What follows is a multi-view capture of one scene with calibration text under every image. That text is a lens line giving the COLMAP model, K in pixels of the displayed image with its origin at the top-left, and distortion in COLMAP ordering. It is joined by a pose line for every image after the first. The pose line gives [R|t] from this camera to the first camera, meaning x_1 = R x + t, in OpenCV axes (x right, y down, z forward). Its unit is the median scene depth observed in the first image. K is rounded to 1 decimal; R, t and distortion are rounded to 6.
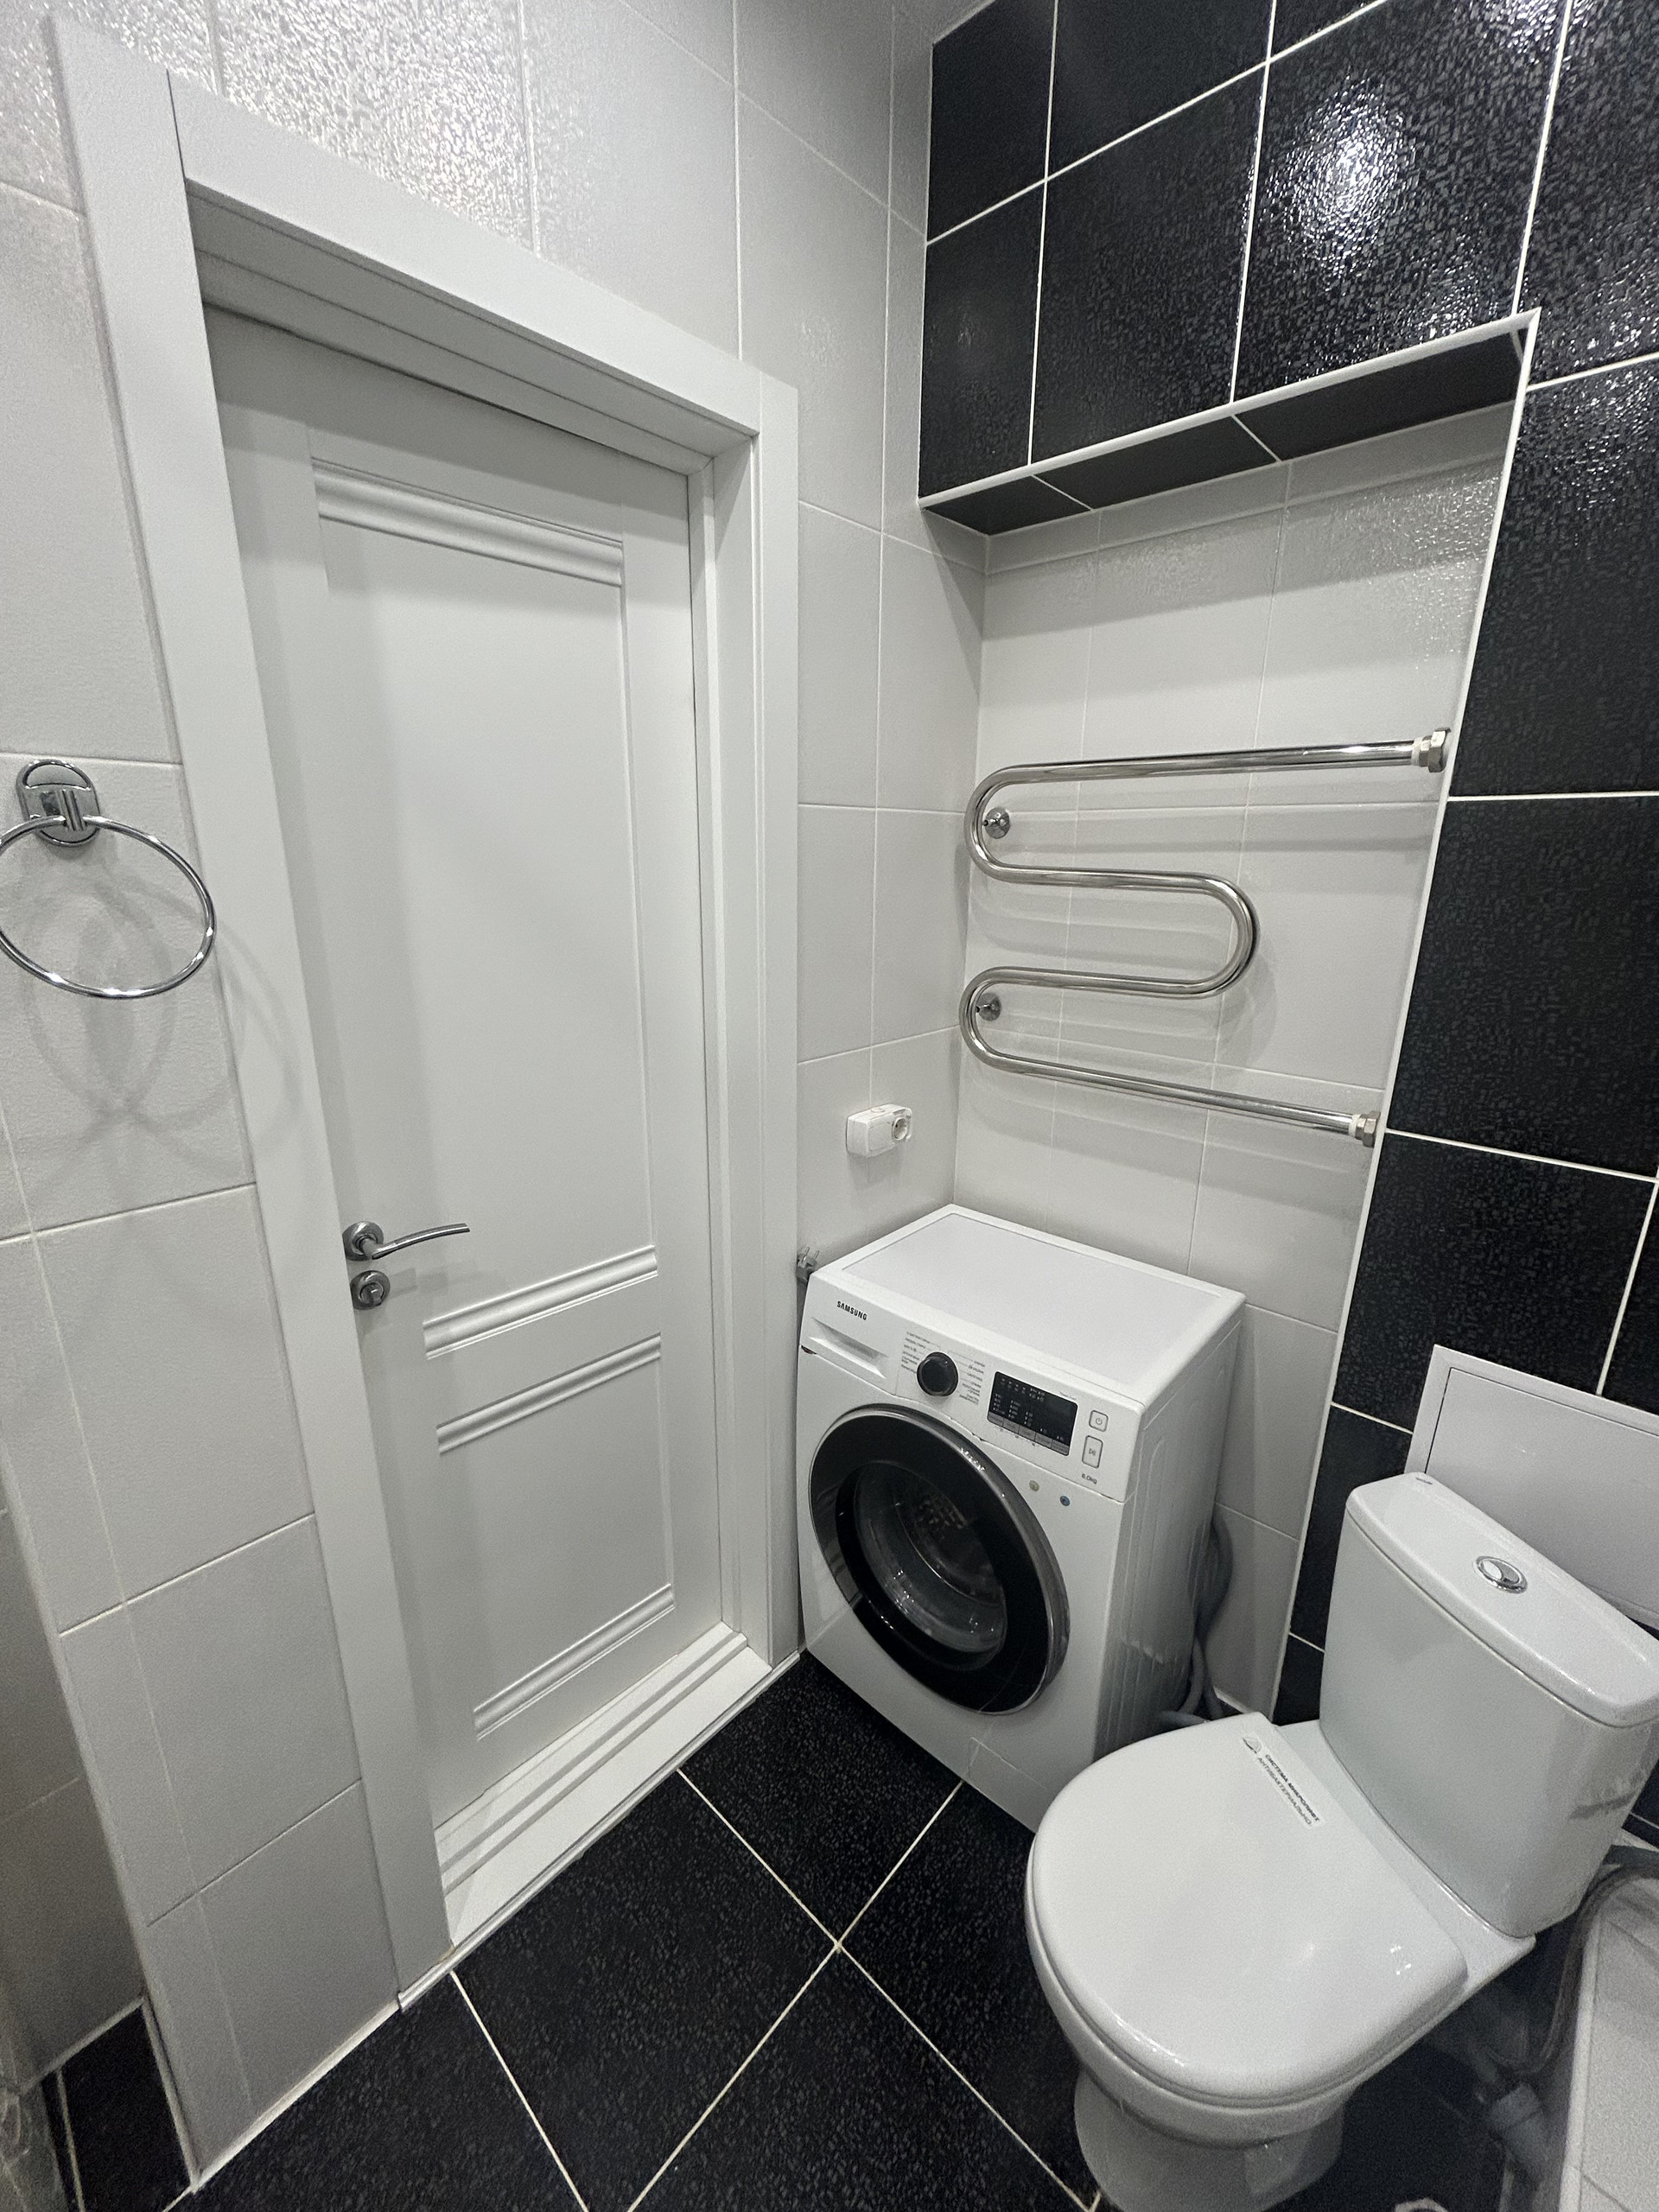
lens RADIAL K [[890.6, 0, 830.4], [0, 890.6, 1103.4], [0, 0, 1]] dist [-0.000925, -0.000446]
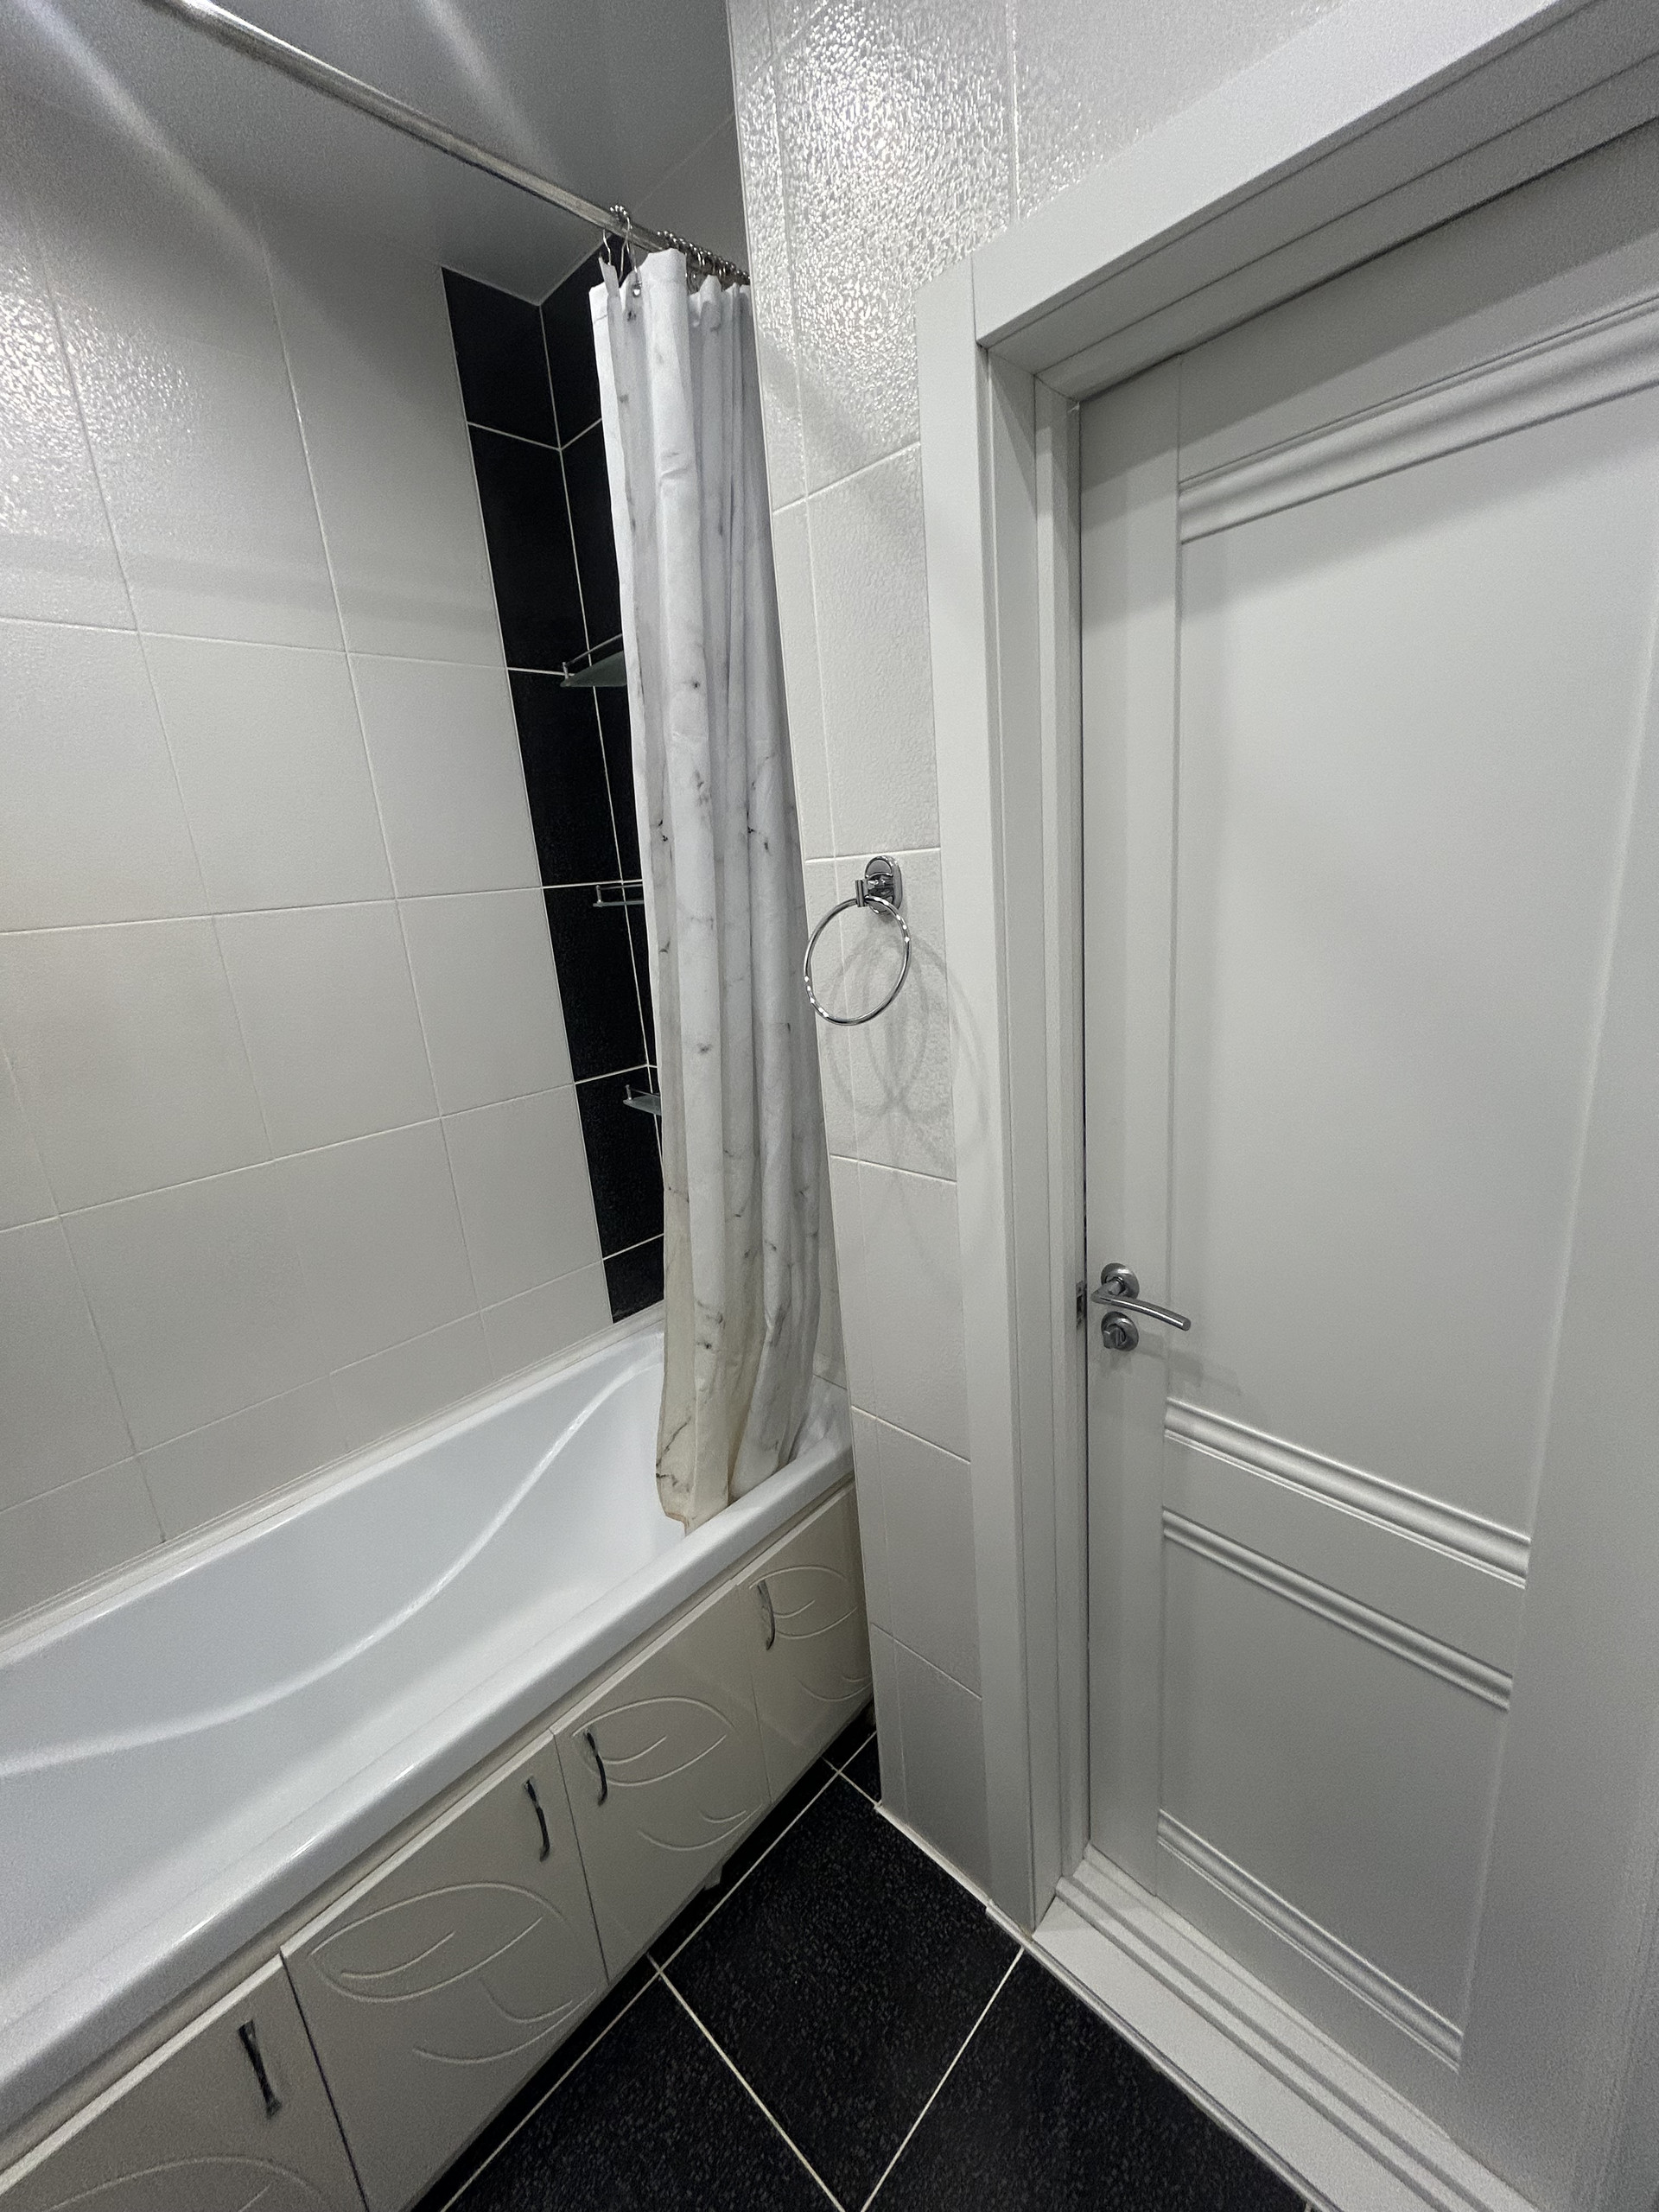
lens RADIAL K [[893.0, 0, 829.5], [0, 893.0, 1106.0], [0, 0, 1]] dist [0.001406, 0.000838]
pose [[-0.023603, 0.246050, -0.968970, 0.410322], [-0.194828, 0.949524, 0.245858, -0.219356], [0.980553, 0.194585, 0.025526, 0.618284]]
